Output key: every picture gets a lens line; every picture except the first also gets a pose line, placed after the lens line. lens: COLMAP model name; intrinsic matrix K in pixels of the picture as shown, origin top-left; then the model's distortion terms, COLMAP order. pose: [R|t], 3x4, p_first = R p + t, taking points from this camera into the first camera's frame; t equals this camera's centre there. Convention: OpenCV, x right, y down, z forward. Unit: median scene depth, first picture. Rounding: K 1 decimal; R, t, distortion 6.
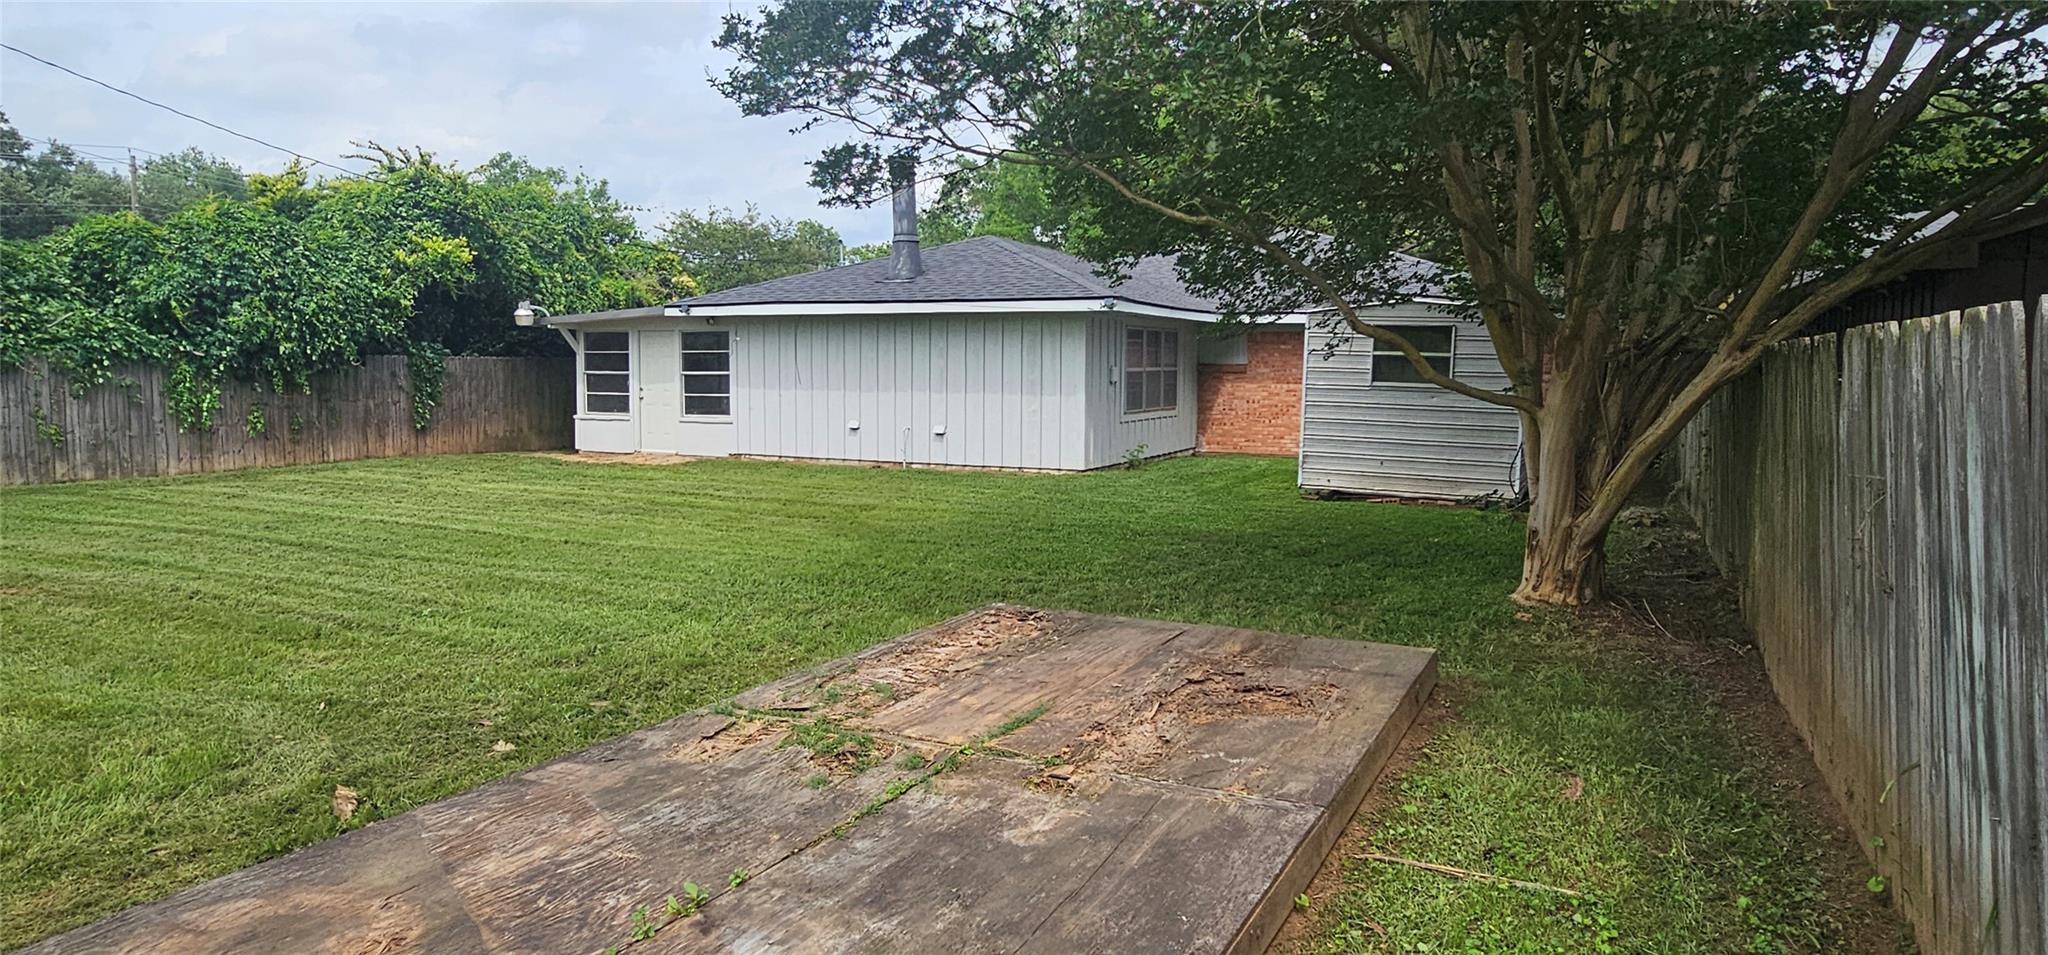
lens RADIAL K [[1334.7, 0, 1023.3], [0, 1334.7, 479.9], [0, 0, 1]] dist [-0.003088, 0.000104]
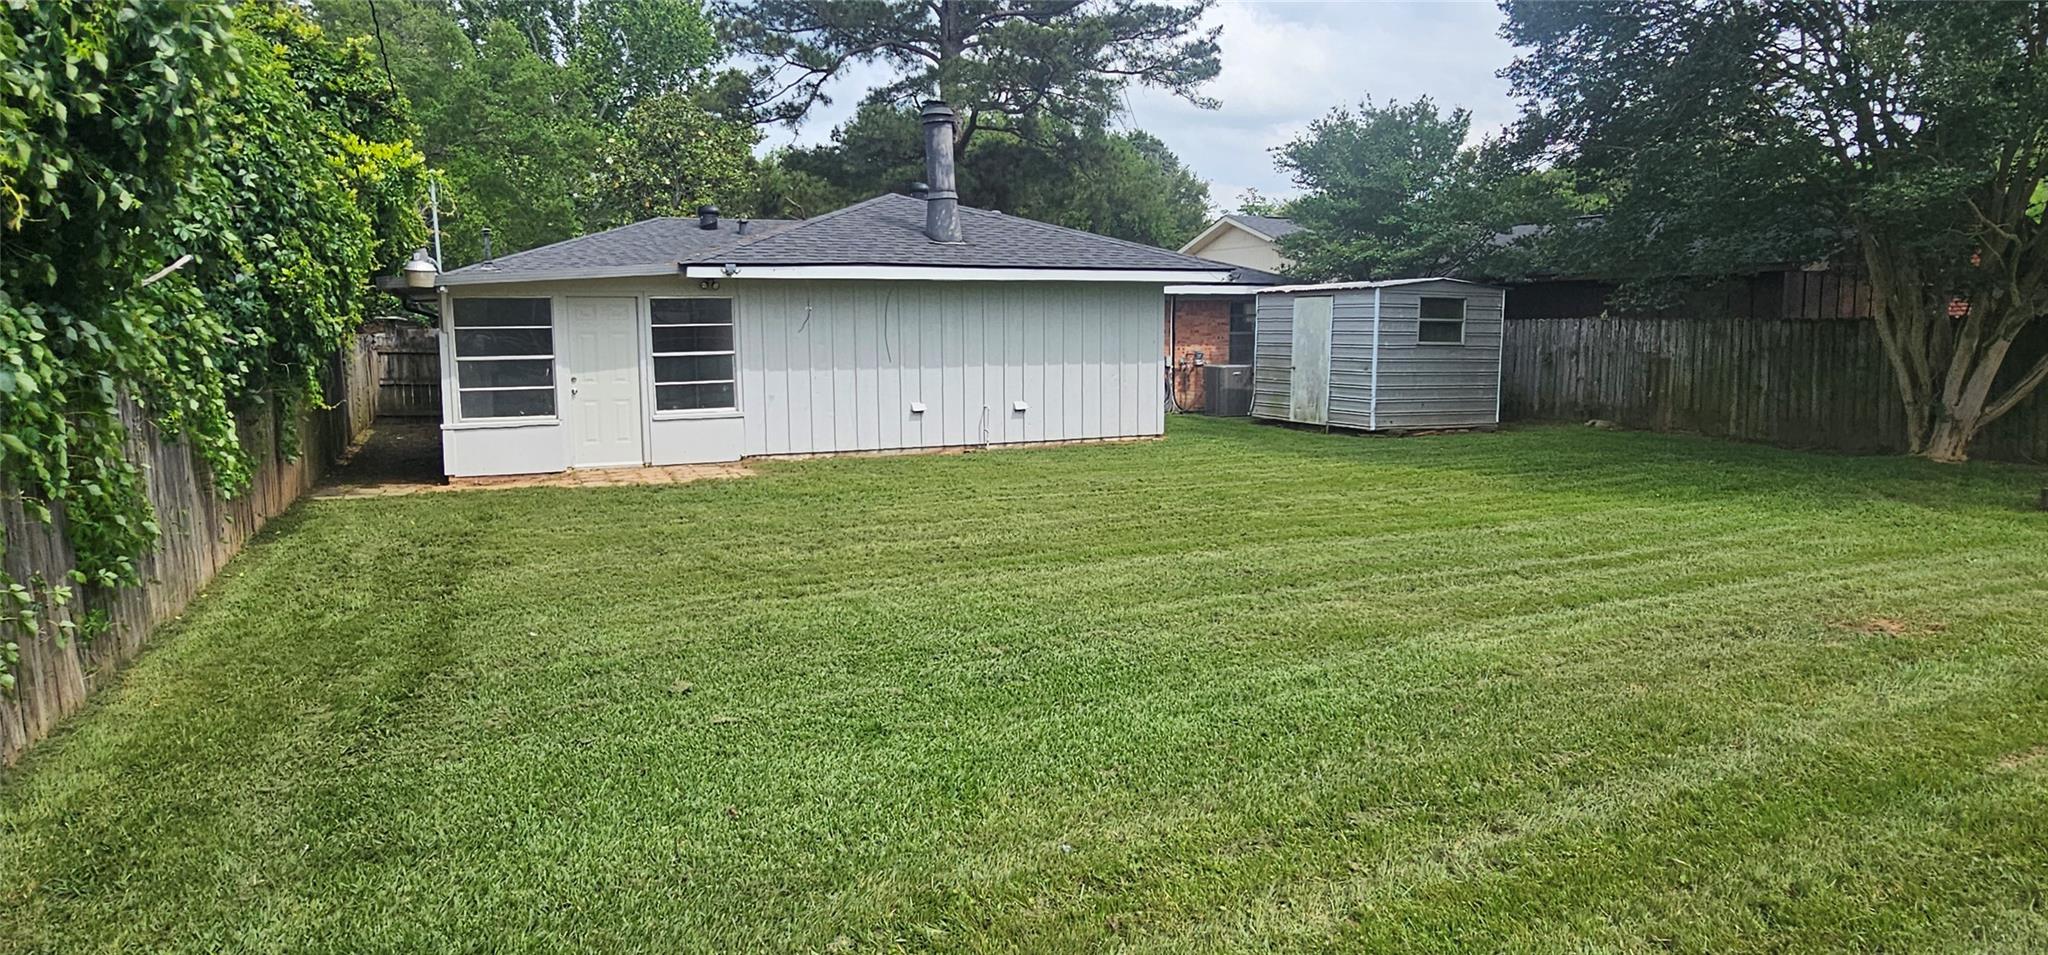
lens RADIAL K [[1334.7, 0, 1024.0], [0, 1334.7, 477.2], [0, 0, 1]] dist [-0.003088, 0.000104]
pose [[0.603039, -0.101658, 0.791207, -0.735724], [0.085389, 0.994374, 0.062681, -0.042025], [-0.793128, 0.029761, 0.608327, 0.395315]]
